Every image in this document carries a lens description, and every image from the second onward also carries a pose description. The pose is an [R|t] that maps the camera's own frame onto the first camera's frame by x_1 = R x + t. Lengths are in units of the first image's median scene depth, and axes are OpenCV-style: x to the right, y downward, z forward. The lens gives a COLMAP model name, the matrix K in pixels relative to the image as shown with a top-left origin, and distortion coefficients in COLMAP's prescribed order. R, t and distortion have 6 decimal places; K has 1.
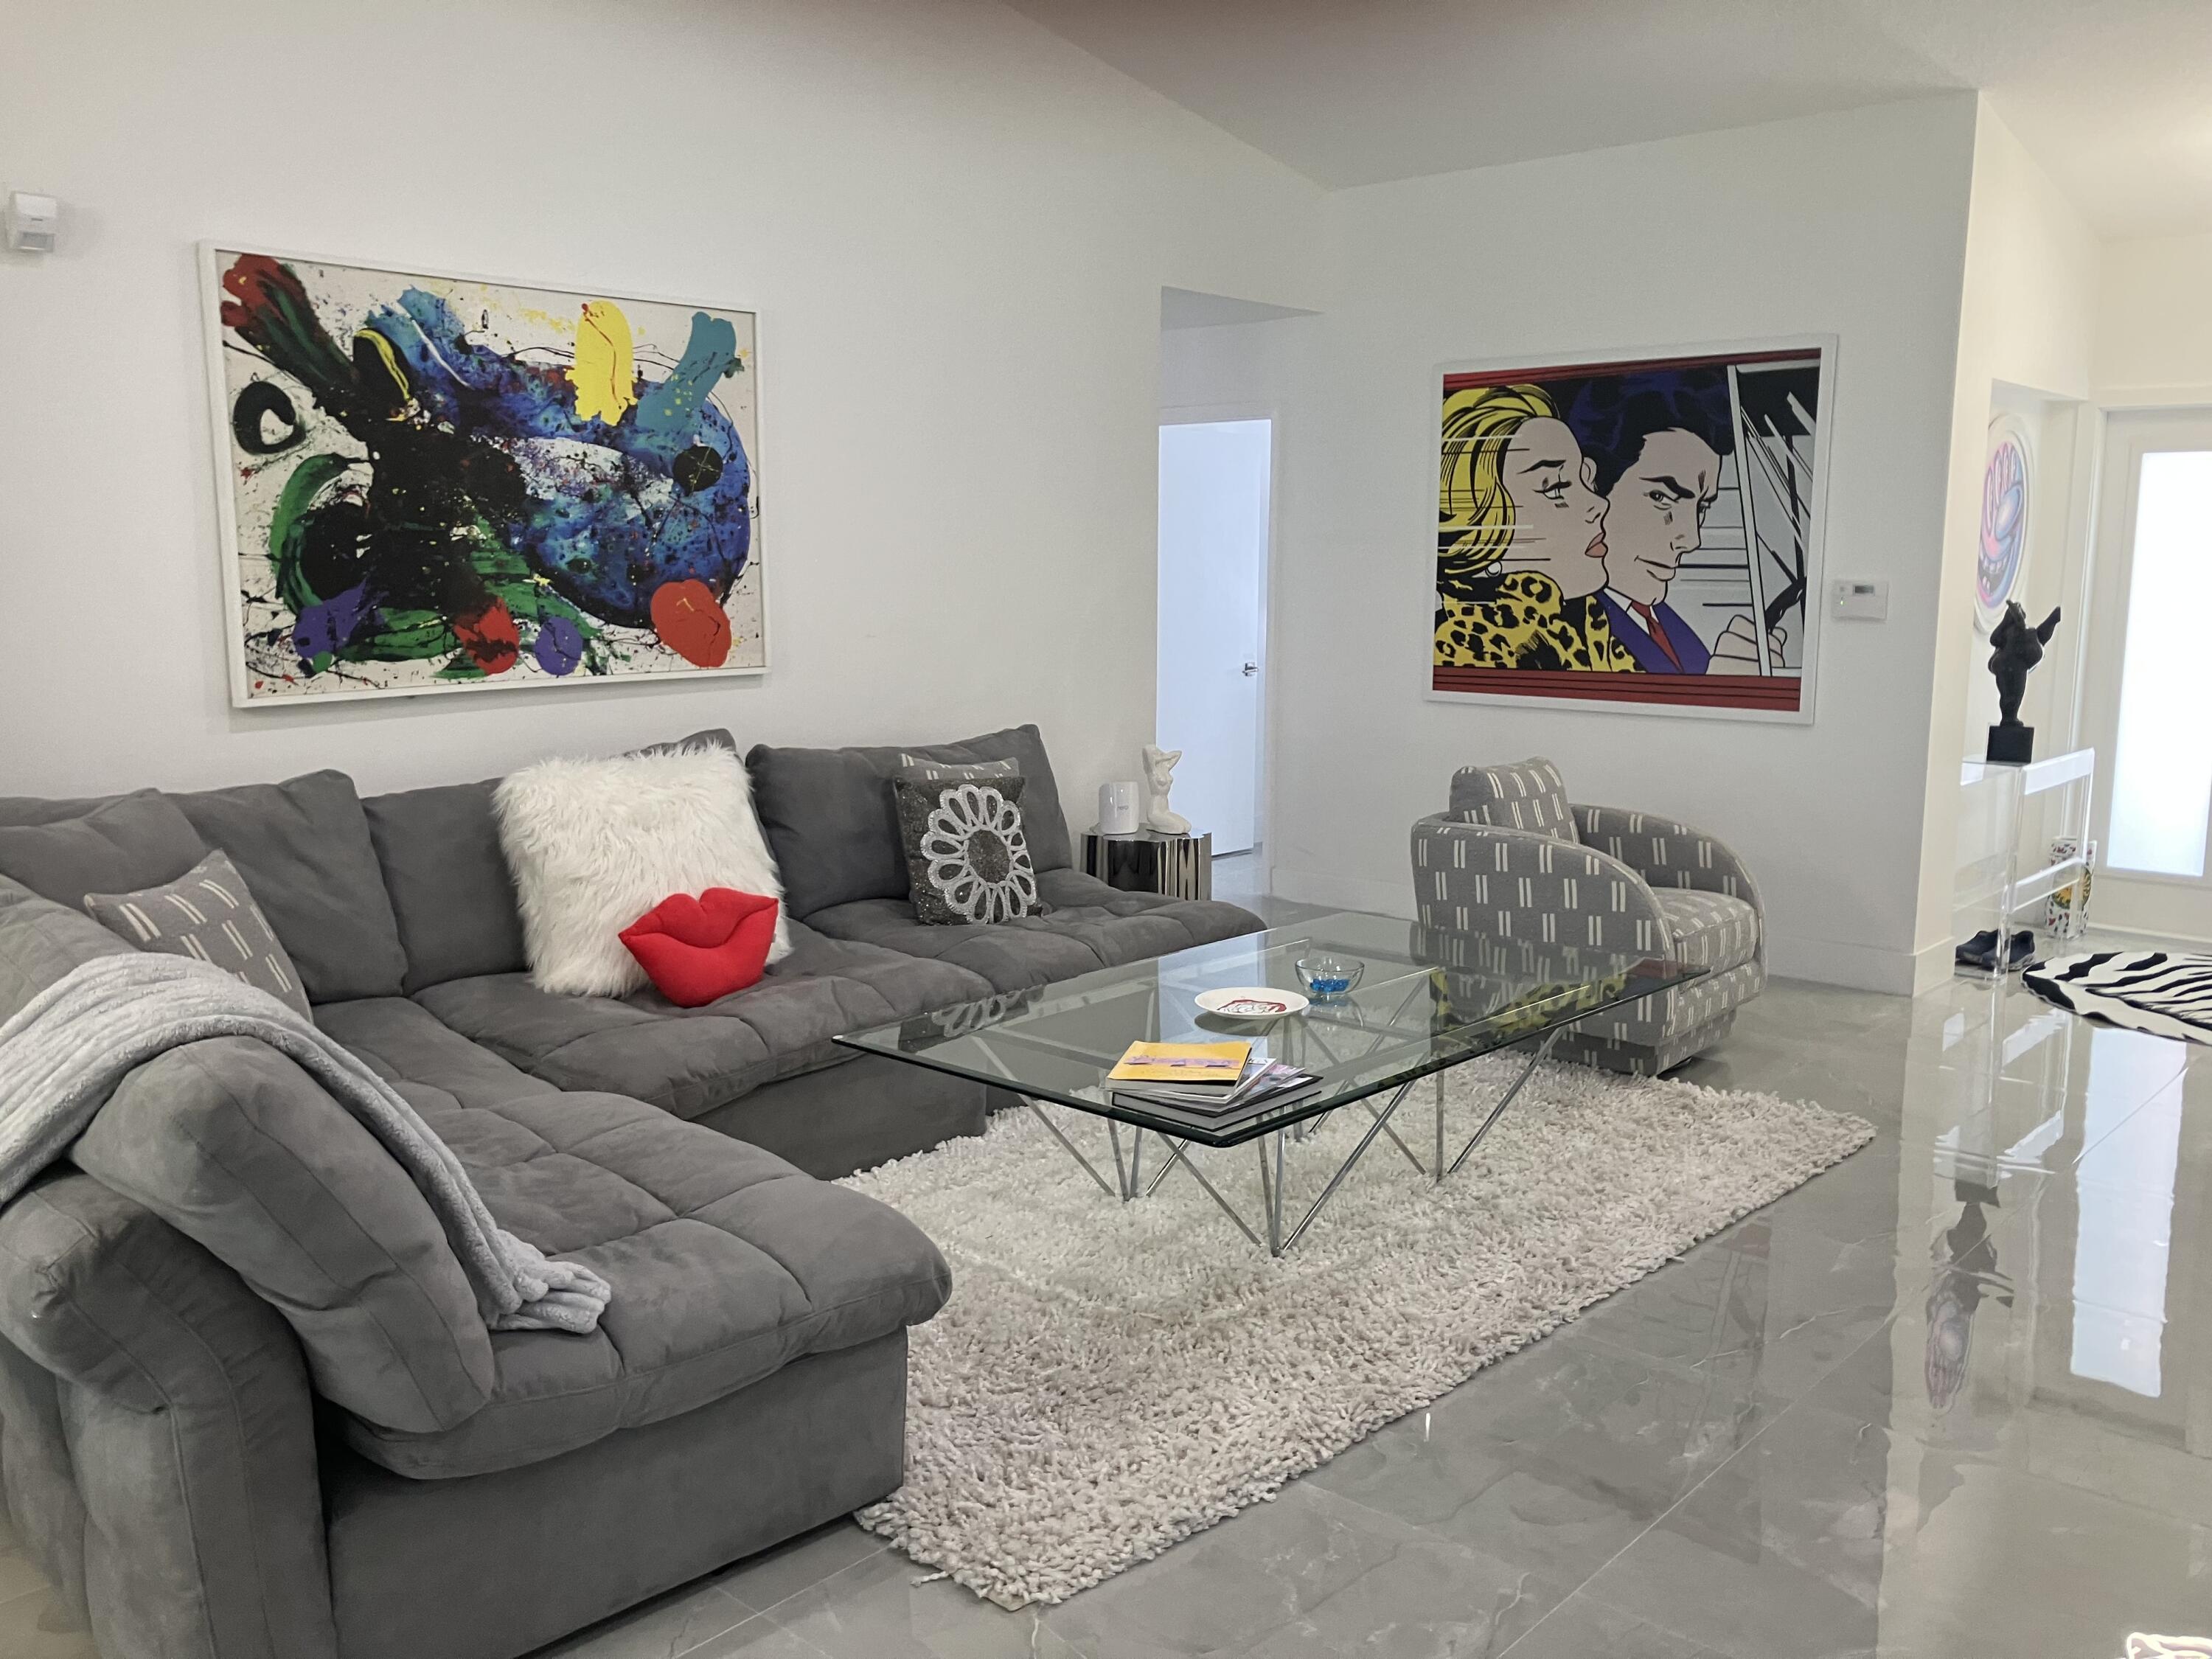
lens RADIAL K [[1801.8, 0, 1085.5], [0, 1801.8, 829.6], [0, 0, 1]] dist [0.010573, -0.013845]
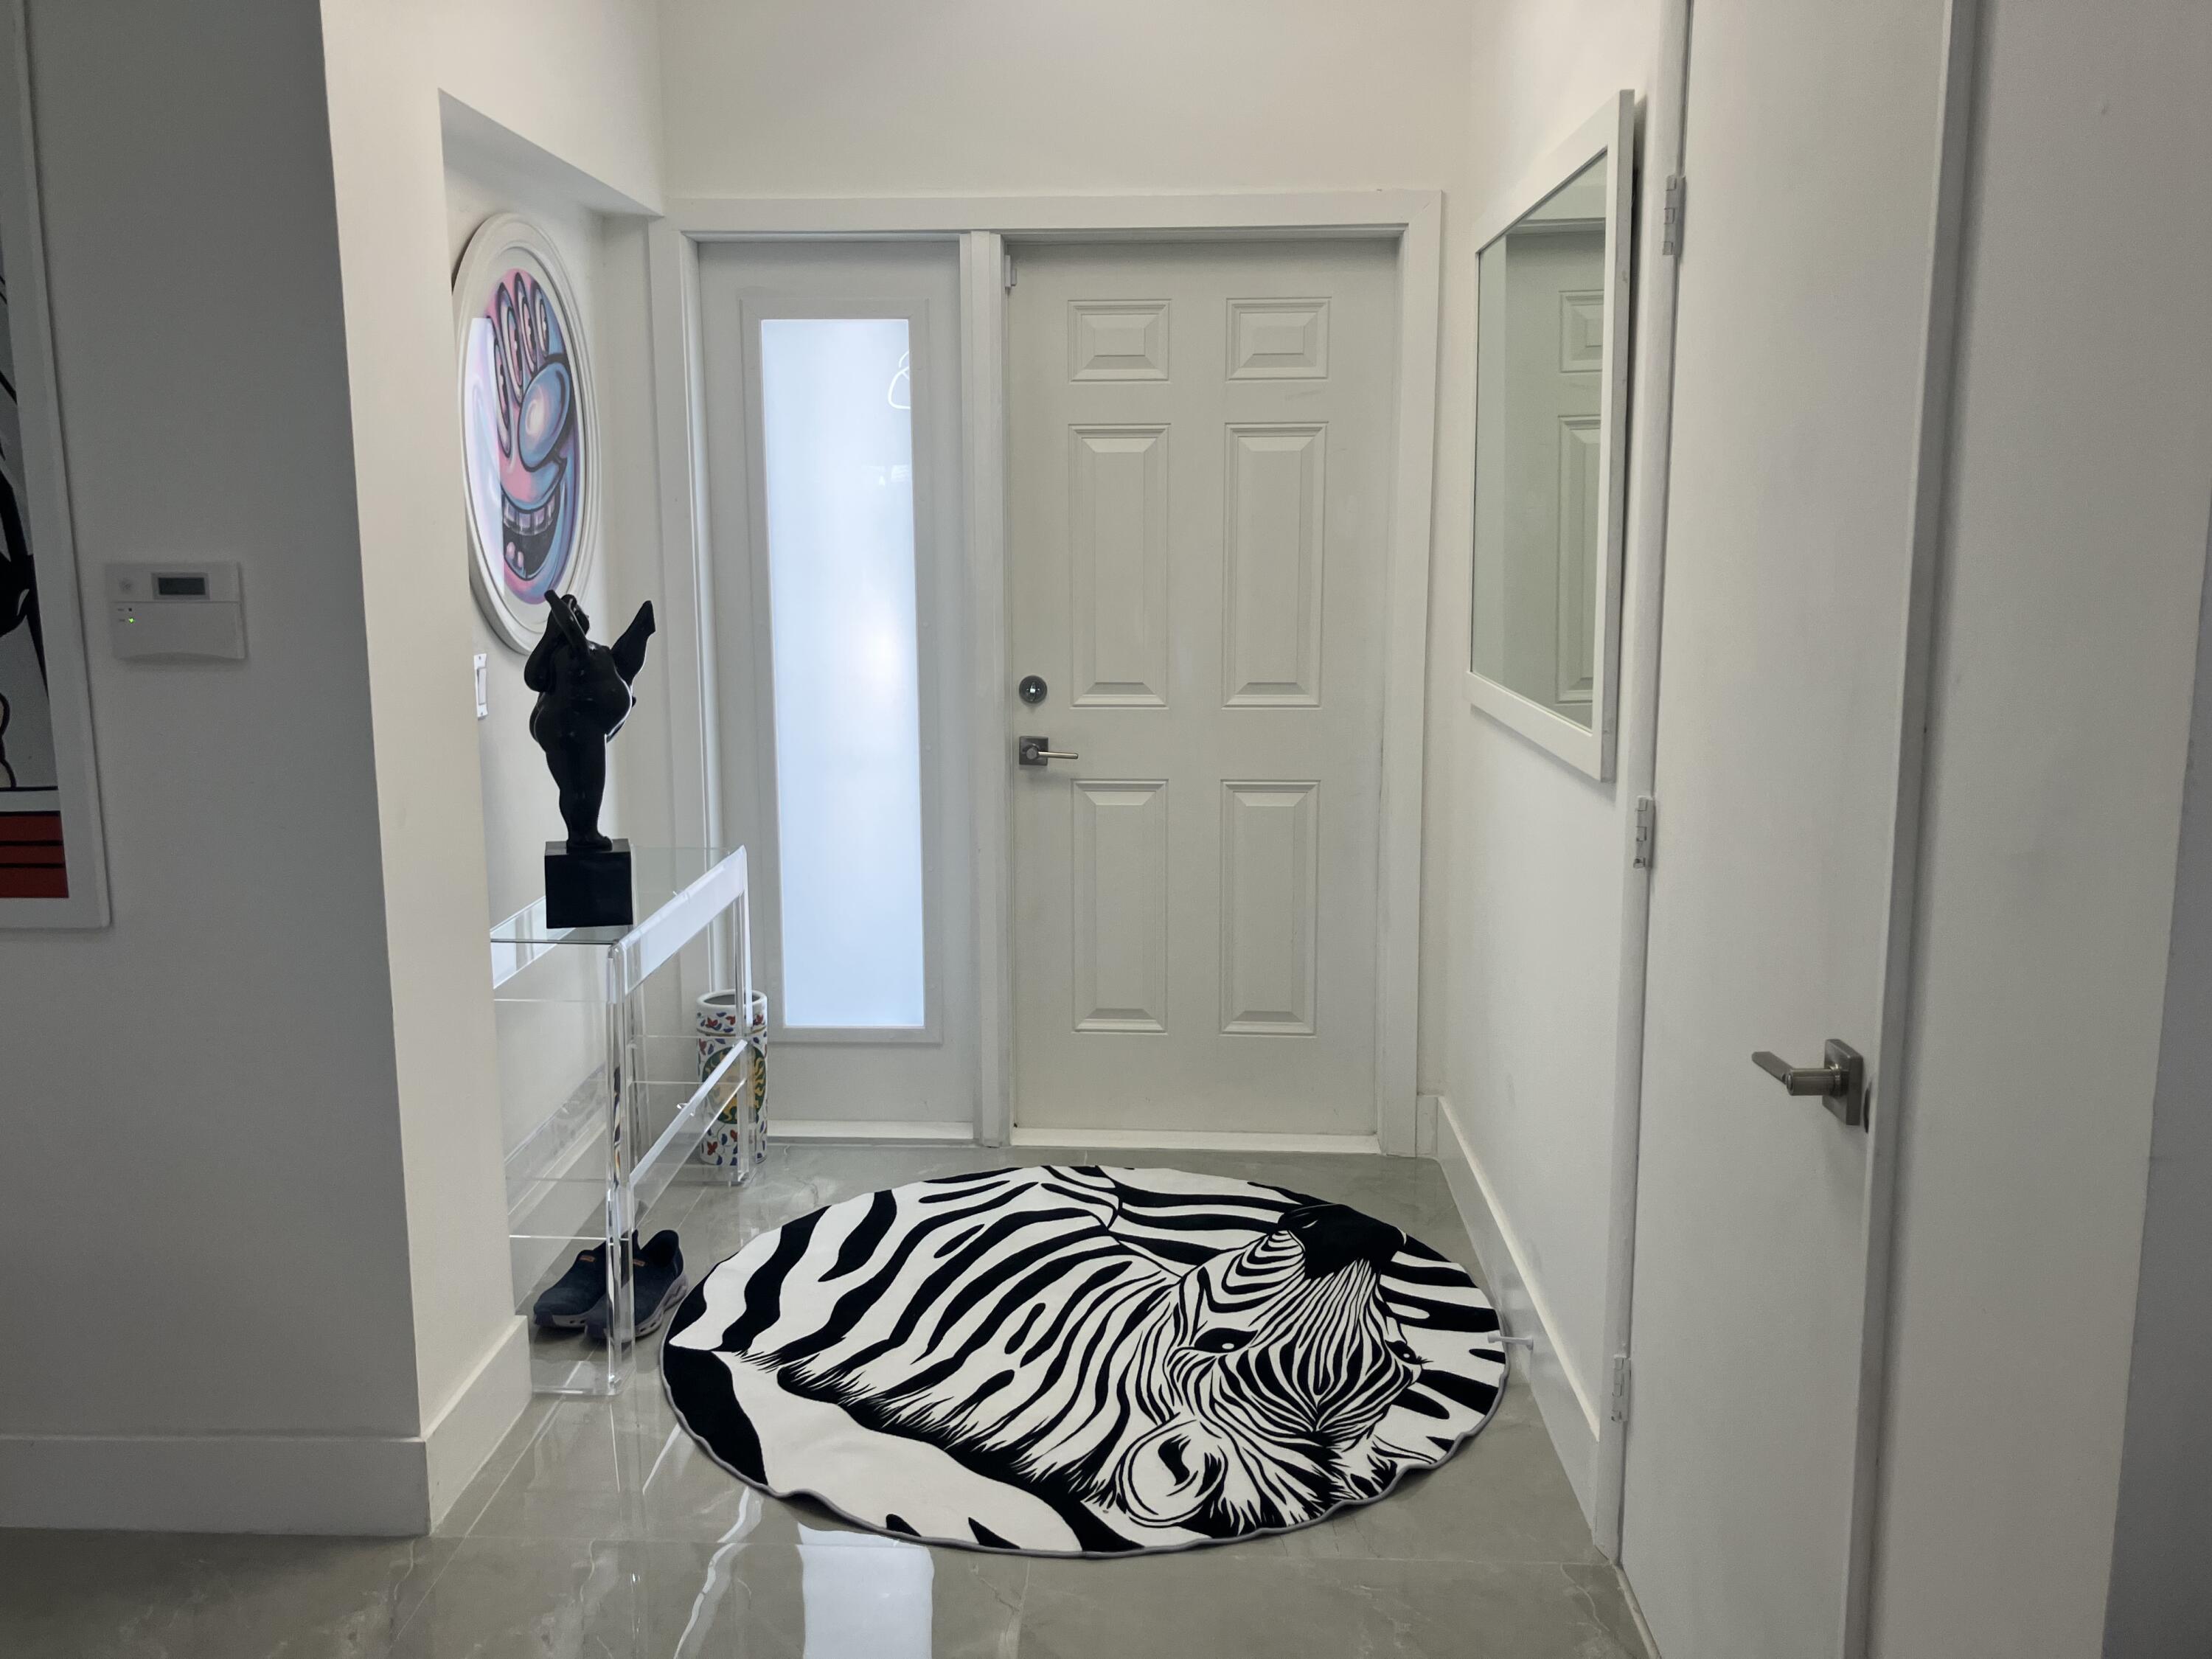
lens RADIAL K [[1801.8, 0, 1111.3], [0, 1801.8, 849.7], [0, 0, 1]] dist [0.010573, -0.013845]
pose [[0.759480, -0.122811, 0.638833, 0.367354], [0.094075, 0.992430, 0.078945, -0.098598], [-0.643692, 0.000141, 0.765285, 0.635581]]
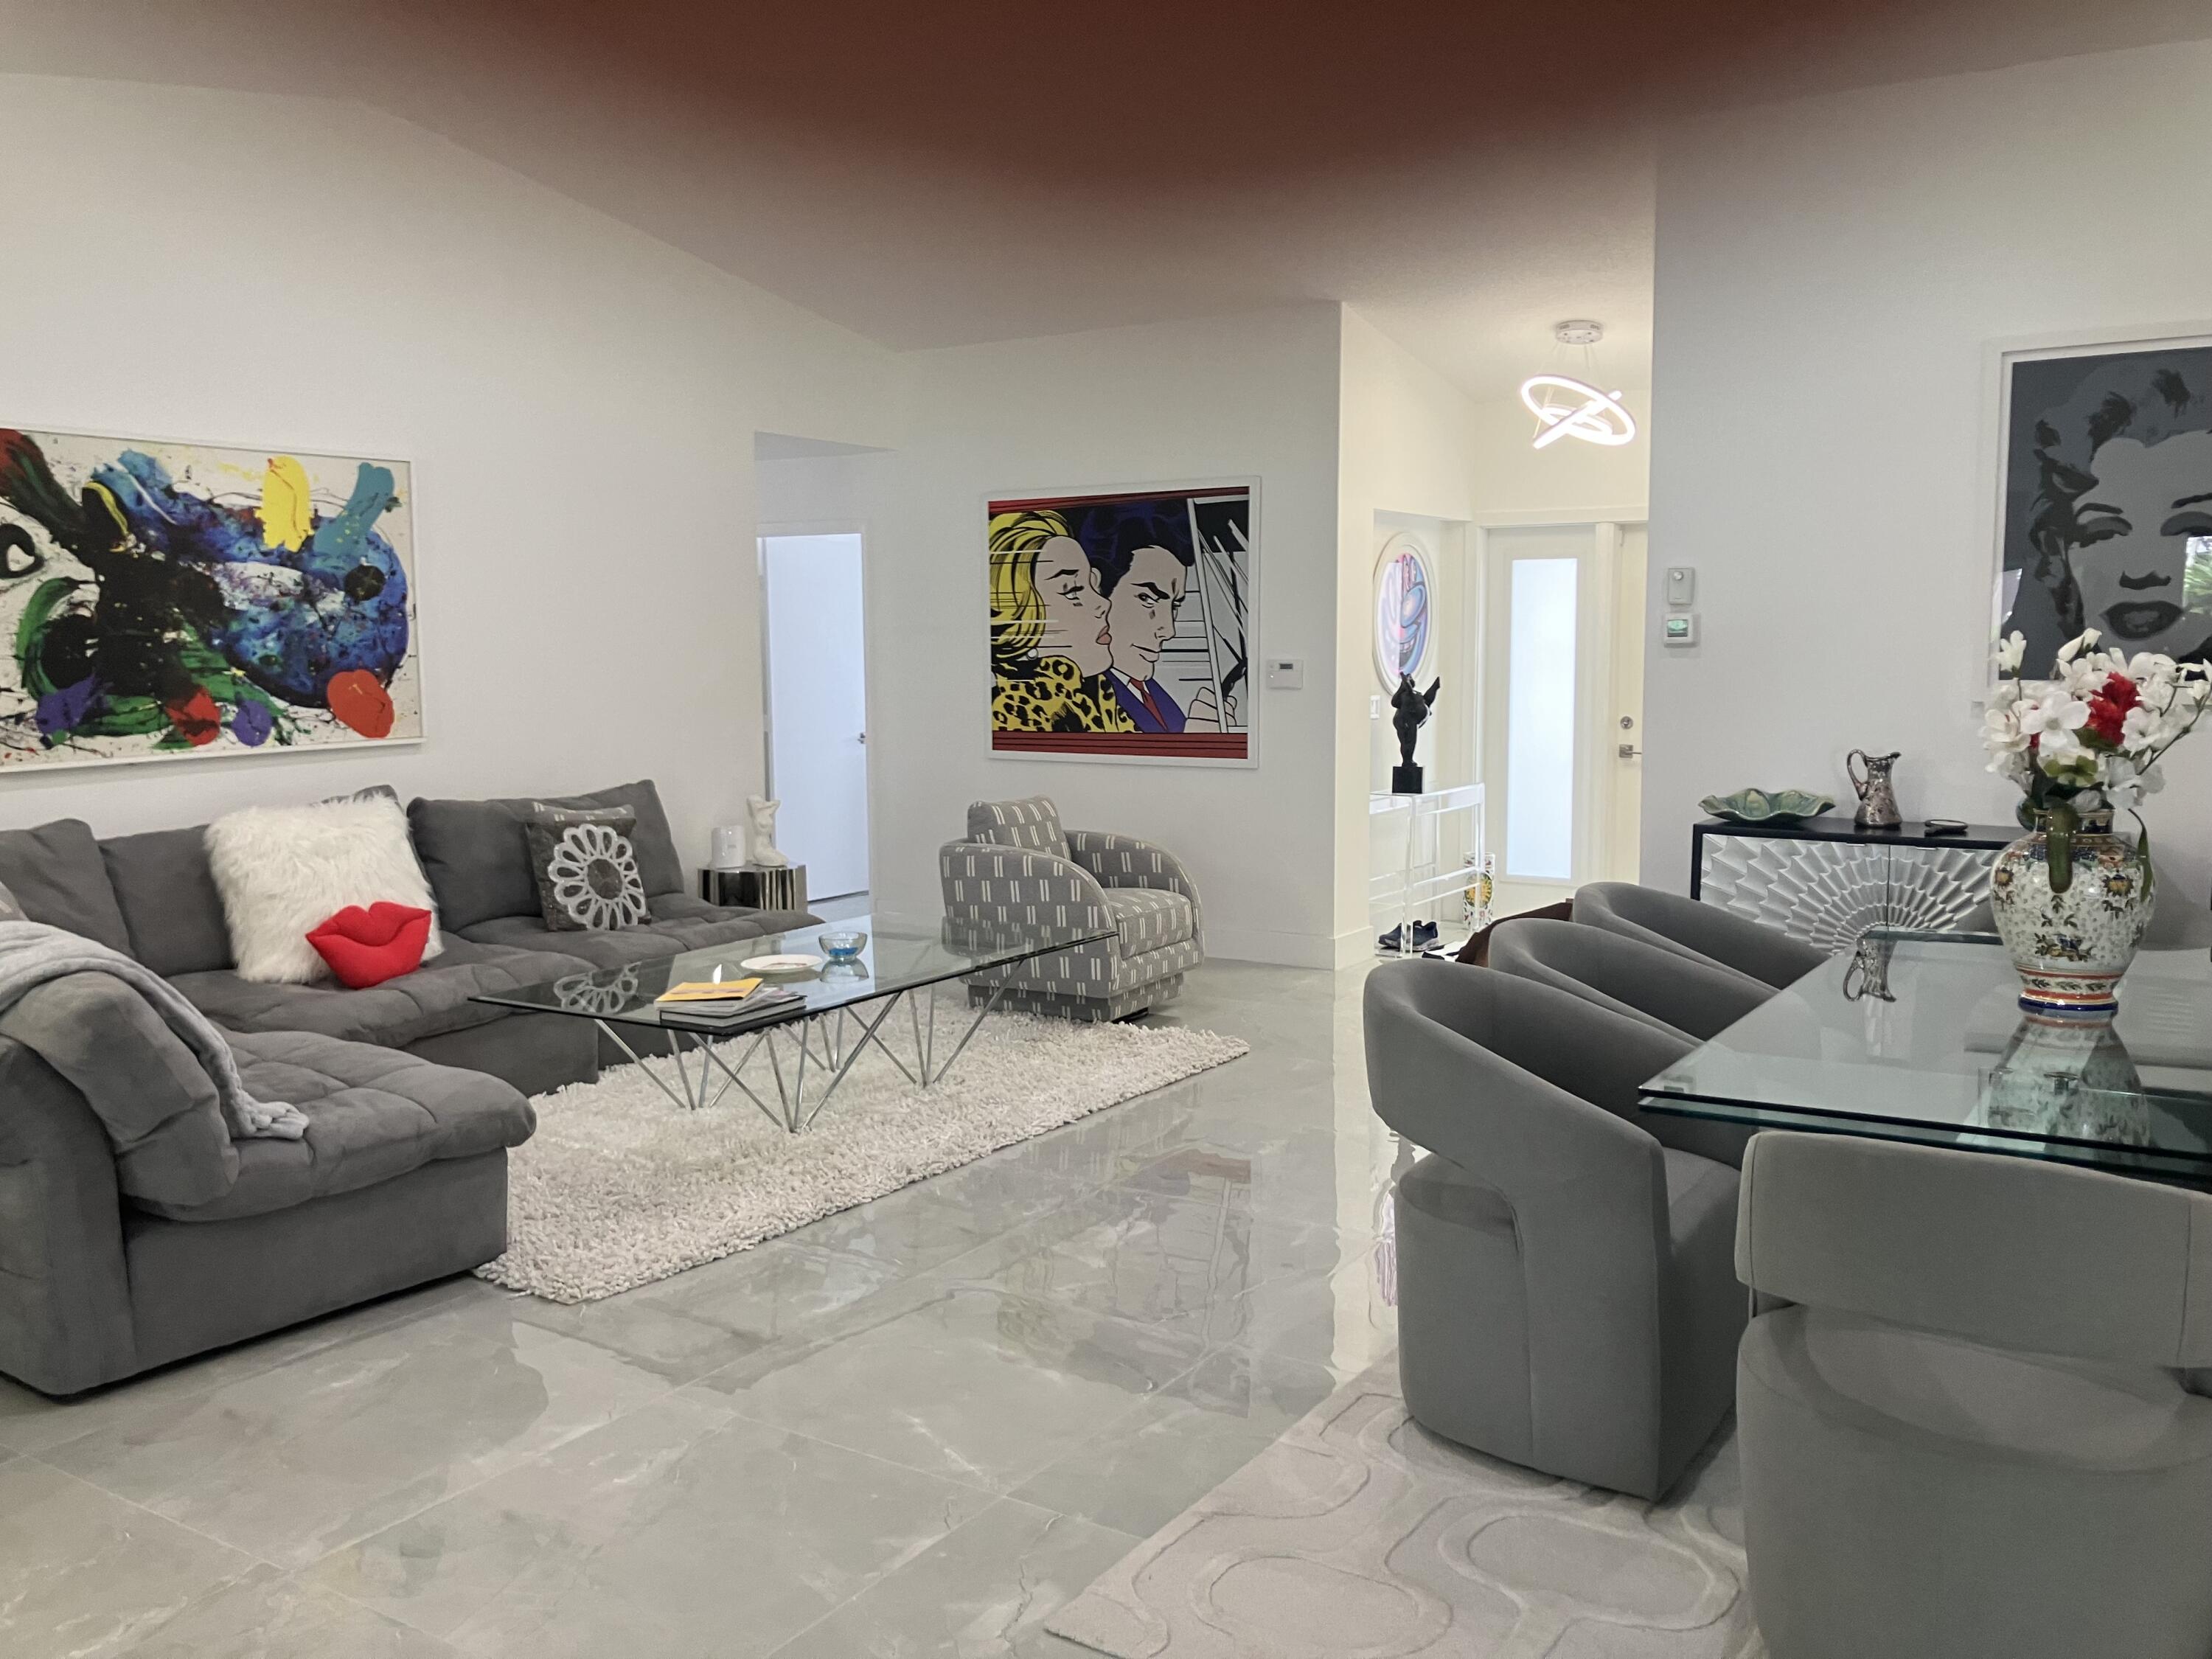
lens RADIAL K [[1801.8, 0, 1091.5], [0, 1801.8, 829.7], [0, 0, 1]] dist [0.010573, -0.013845]
pose [[0.986858, -0.027213, 0.159282, 0.082354], [0.034321, 0.998526, -0.042042, 0.043992], [-0.157904, 0.046956, 0.986337, -0.324652]]
